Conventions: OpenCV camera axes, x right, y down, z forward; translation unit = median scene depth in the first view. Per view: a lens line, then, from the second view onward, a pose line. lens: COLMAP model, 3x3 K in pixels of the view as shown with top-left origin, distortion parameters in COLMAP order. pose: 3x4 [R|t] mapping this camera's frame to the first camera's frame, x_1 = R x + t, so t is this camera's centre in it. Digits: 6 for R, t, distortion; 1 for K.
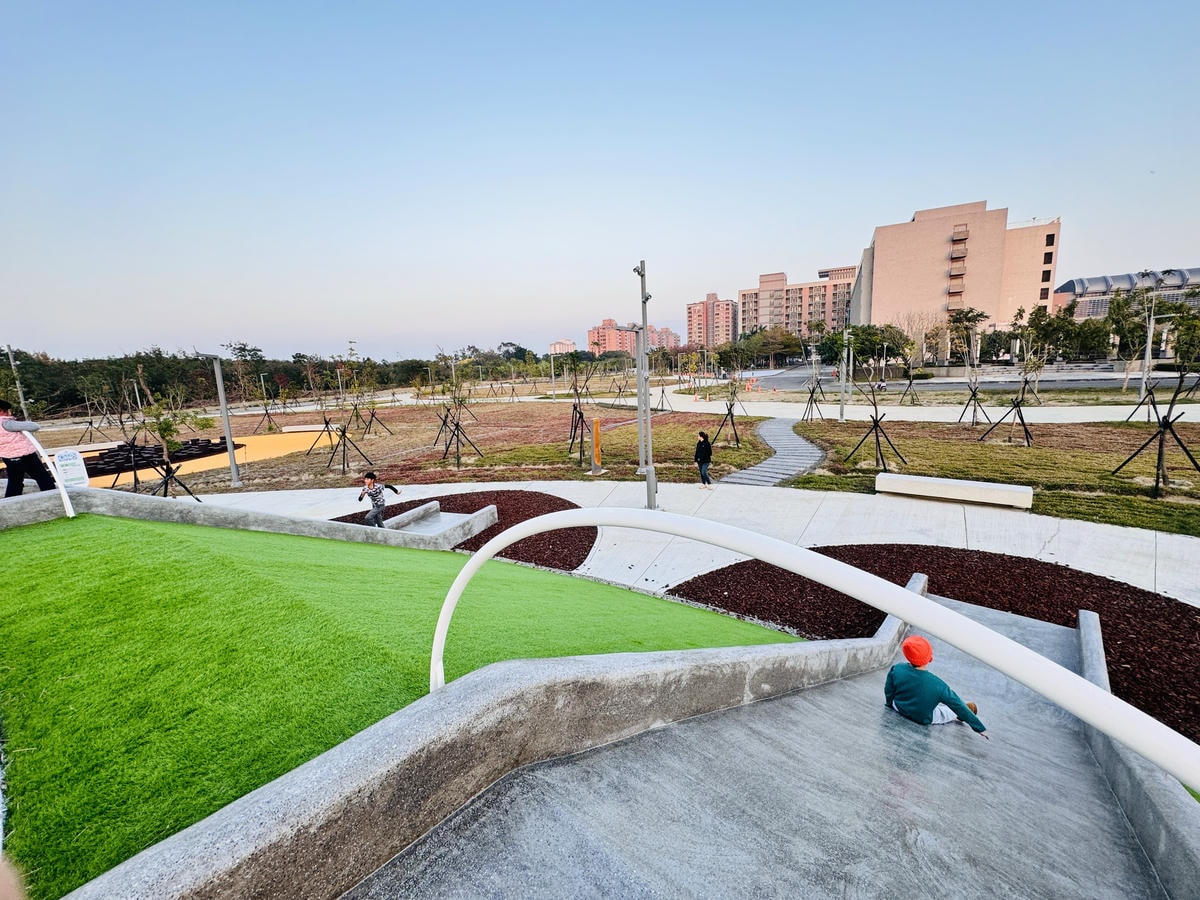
lens RADIAL K [[479.0, 0, 600.0], [0, 479.0, 450.0], [0, 0, 1]] dist [-0.003592, 0.000126]
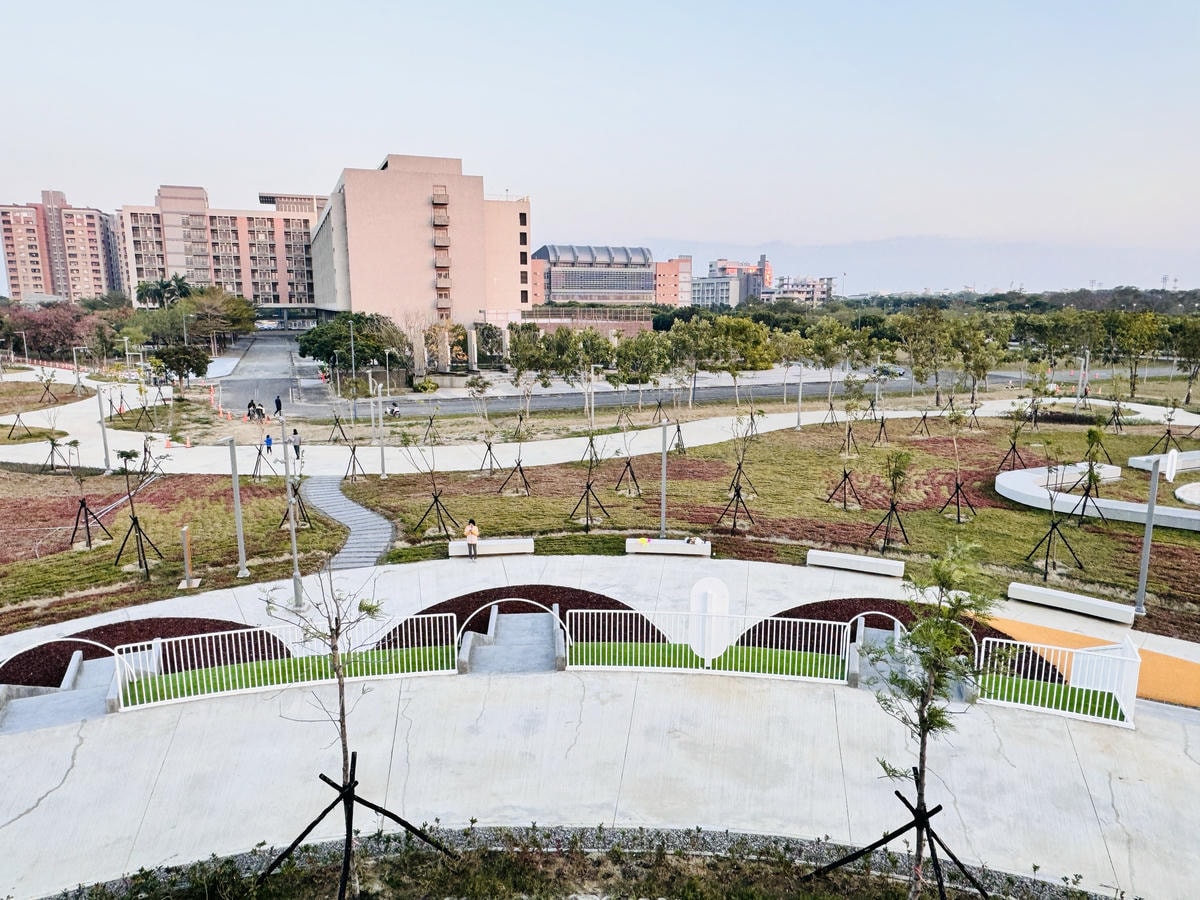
lens RADIAL K [[768.2, 0, 600.0], [0, 768.2, 450.0], [0, 0, 1]] dist [-0.002288, -0.001424]
pose [[0.675015, -0.083651, 0.733047, -0.067544], [0.098203, 0.994898, 0.023104, -0.021105], [-0.731240, 0.056392, 0.679786, -0.077933]]
